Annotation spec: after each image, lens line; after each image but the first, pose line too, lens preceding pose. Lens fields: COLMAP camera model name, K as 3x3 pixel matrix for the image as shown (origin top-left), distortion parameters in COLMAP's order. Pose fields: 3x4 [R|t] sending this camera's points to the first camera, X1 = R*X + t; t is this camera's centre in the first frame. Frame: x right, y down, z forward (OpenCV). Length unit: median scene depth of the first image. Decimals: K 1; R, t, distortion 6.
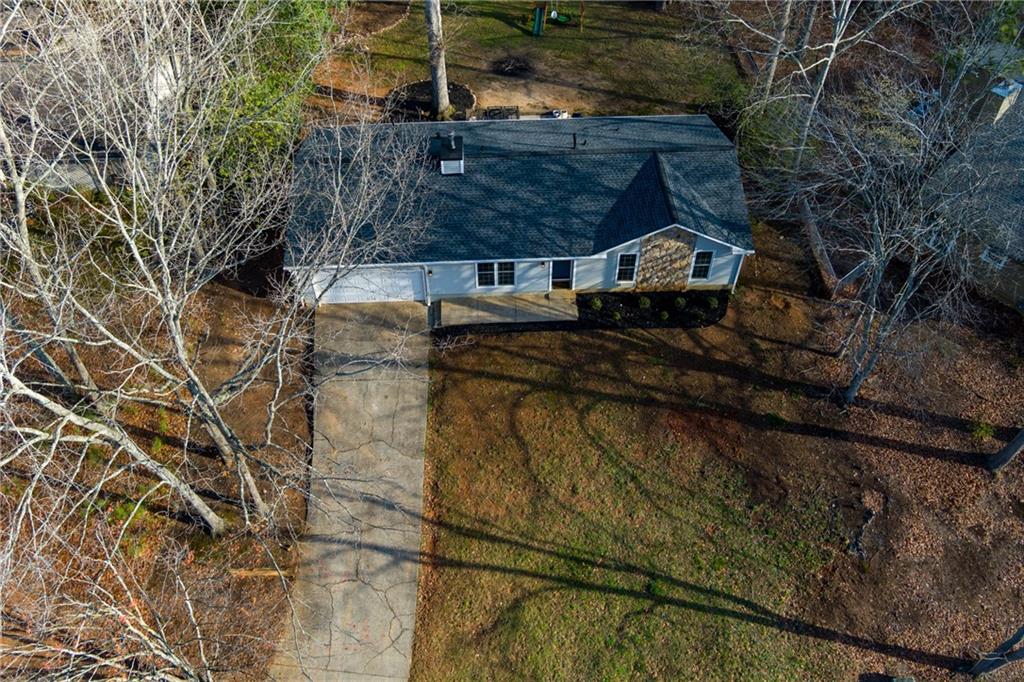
lens RADIAL K [[825.7, 0, 512.0], [0, 825.7, 341.0], [0, 0, 1]] dist [-0.069083, 0.003623]
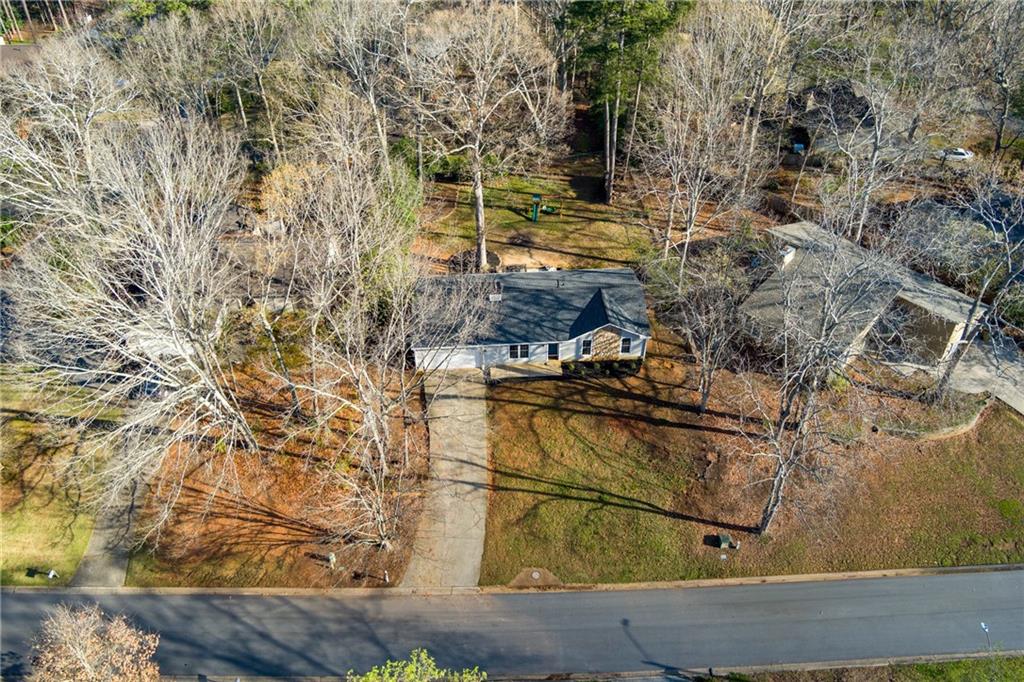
lens RADIAL K [[825.7, 0, 512.0], [0, 825.7, 341.0], [0, 0, 1]] dist [-0.069083, 0.003623]
pose [[0.999772, -0.014439, 0.015704, -0.067417], [0.016794, 0.986648, -0.162002, 0.210632], [-0.013155, 0.162229, 0.986665, -0.926233]]
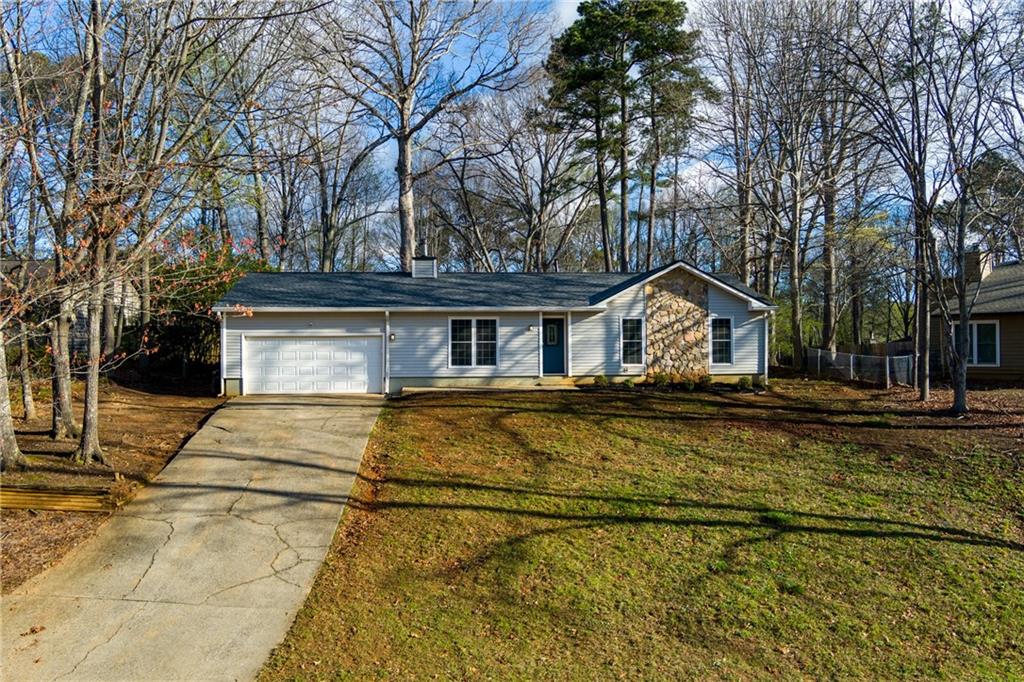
lens RADIAL K [[825.7, 0, 512.0], [0, 825.7, 341.0], [0, 0, 1]] dist [-0.069083, 0.003623]
pose [[0.998355, 0.002055, 0.057293, -0.028707], [0.042319, 0.647761, -0.760667, 0.546449], [-0.038675, 0.761841, 0.646608, 0.482543]]
